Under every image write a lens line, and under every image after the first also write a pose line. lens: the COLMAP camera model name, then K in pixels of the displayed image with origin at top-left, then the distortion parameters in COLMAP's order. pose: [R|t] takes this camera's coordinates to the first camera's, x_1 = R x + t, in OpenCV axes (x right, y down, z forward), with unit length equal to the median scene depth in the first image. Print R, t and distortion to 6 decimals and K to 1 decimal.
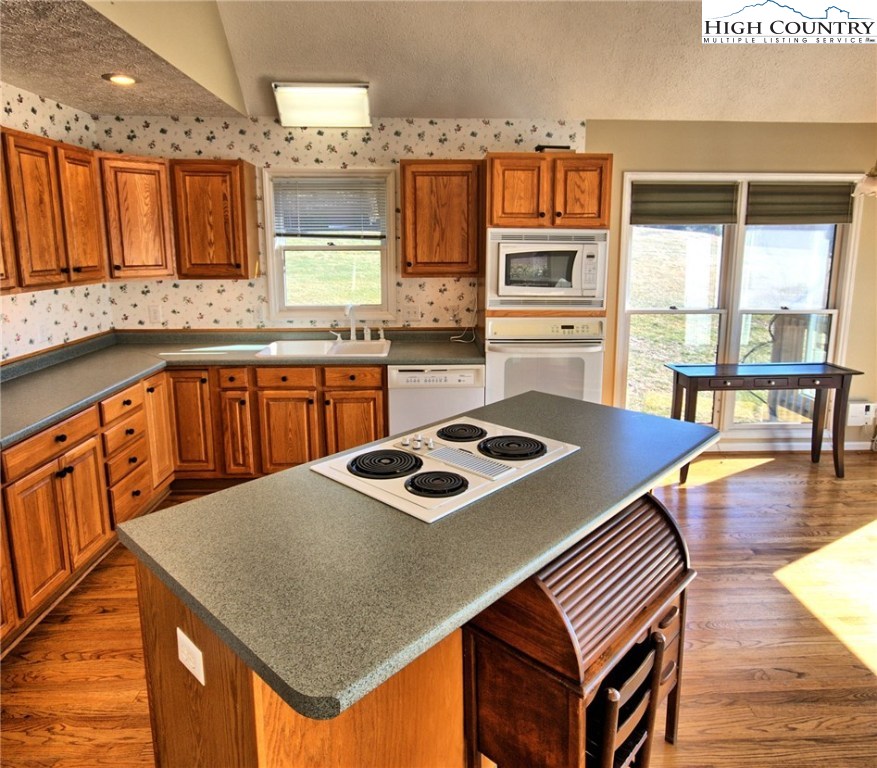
lens RADIAL K [[580.3, 0, 447.5], [0, 580.3, 339.4], [0, 0, 1]] dist [-0.002947, 0.002464]
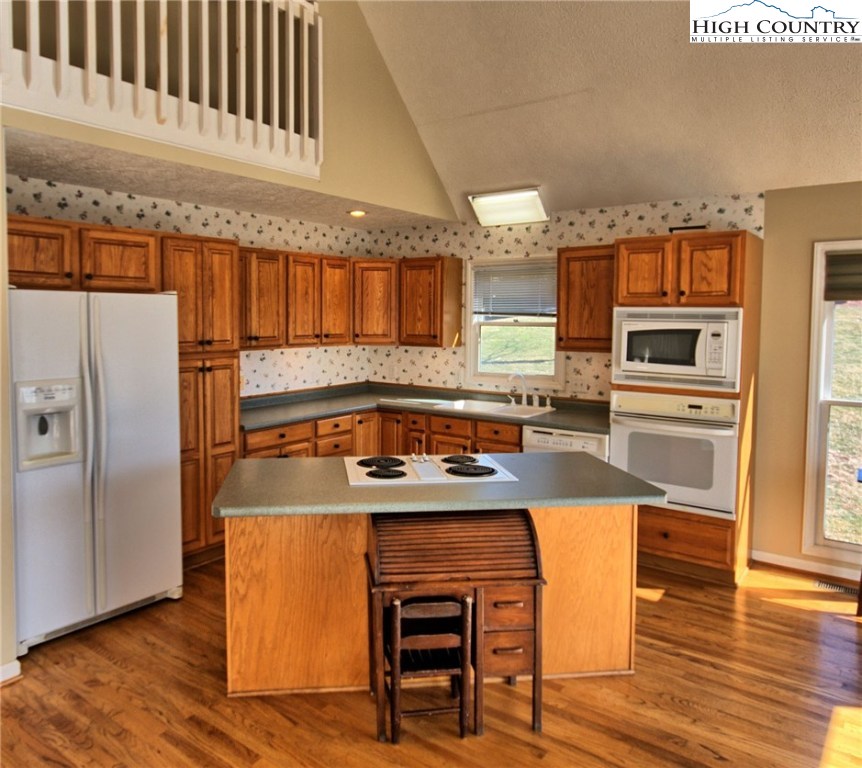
lens RADIAL K [[660.6, 0, 385.1], [0, 660.6, 351.4], [0, 0, 1]] dist [-0.004016, 0.006327]
pose [[0.756344, 0.037554, -0.653095, 0.518911], [-0.112515, 0.990941, -0.073322, 0.025409], [0.644425, 0.128940, 0.753718, -0.173756]]
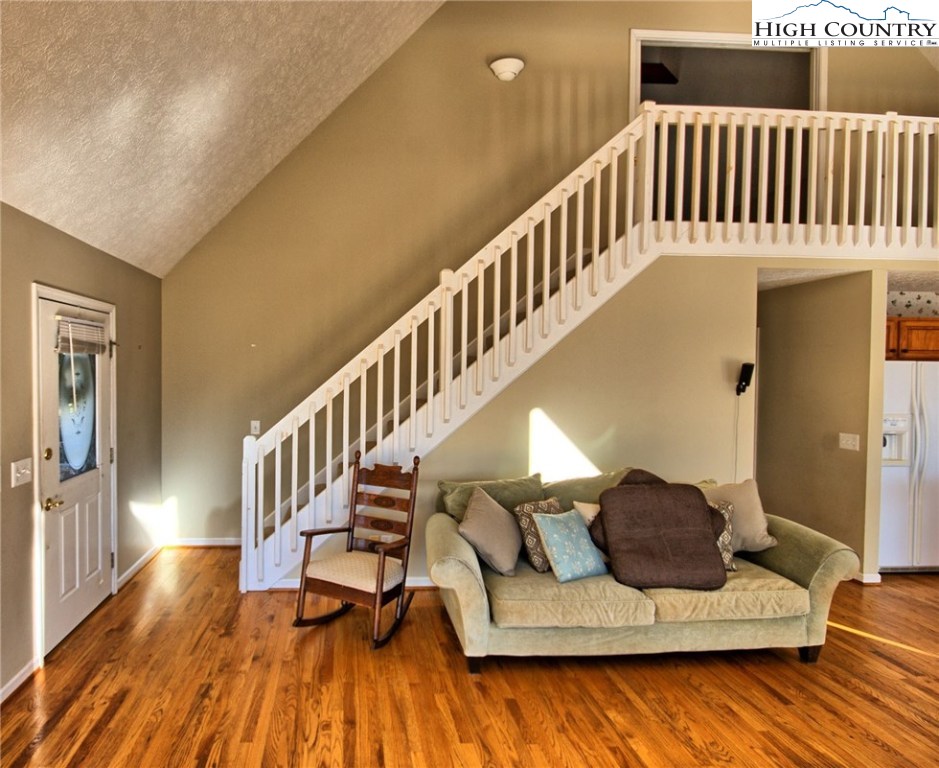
lens RADIAL K [[558.7, 0, 369.8], [0, 558.7, 380.2], [0, 0, 1]] dist [0.016220, -0.014986]
pose [[0.007135, 0.017292, -0.999825, 0.836999], [-0.174073, 0.984606, 0.015786, 0.154213], [0.984707, 0.173930, 0.010035, -0.947196]]
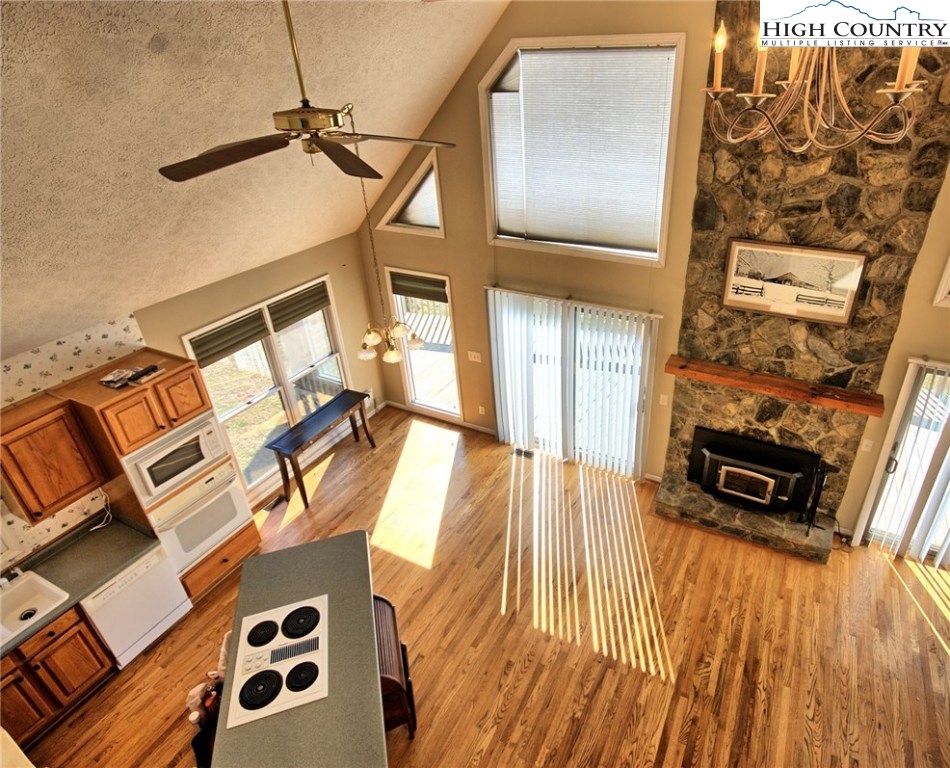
lens RADIAL K [[555.4, 0, 548.7], [0, 555.4, 359.4], [0, 0, 1]] dist [0.000016, -0.000423]
pose [[0.464078, -0.433844, 0.772277, -0.301483], [0.160355, 0.898589, 0.408442, -0.666299], [-0.871159, -0.065711, 0.486584, -0.306109]]
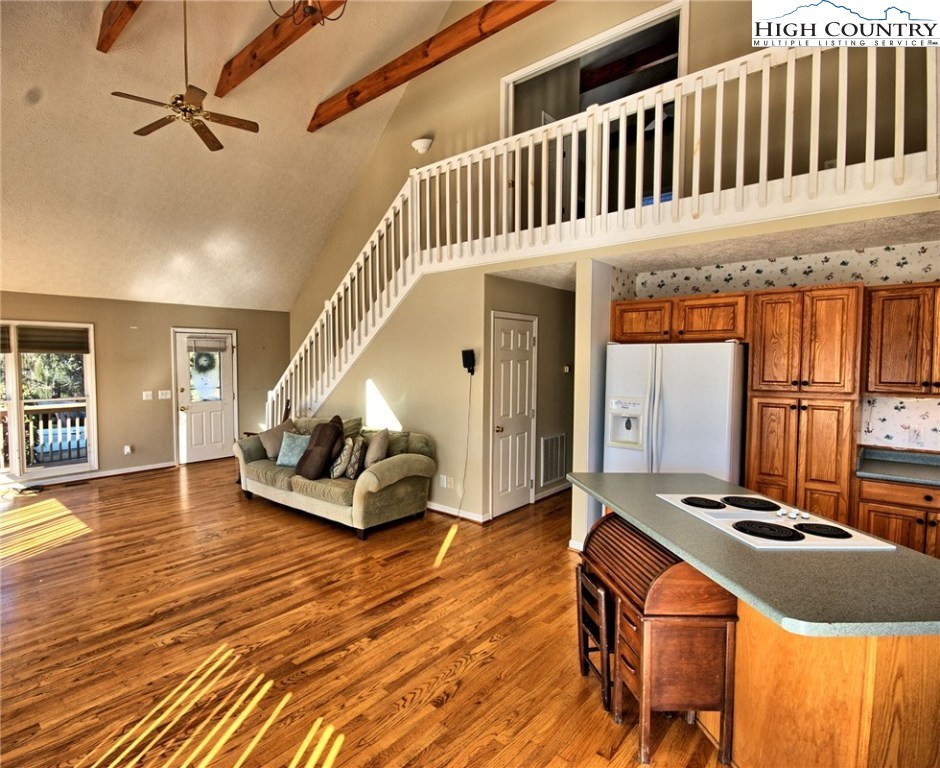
lens RADIAL K [[505.5, 0, 388.8], [0, 505.5, 381.9], [0, 0, 1]] dist [-0.000095, -0.000225]
pose [[-0.737799, 0.030218, -0.674344, 0.757961], [-0.113342, 0.979268, 0.167889, -0.110594], [0.665437, 0.200300, -0.719078, 0.637549]]
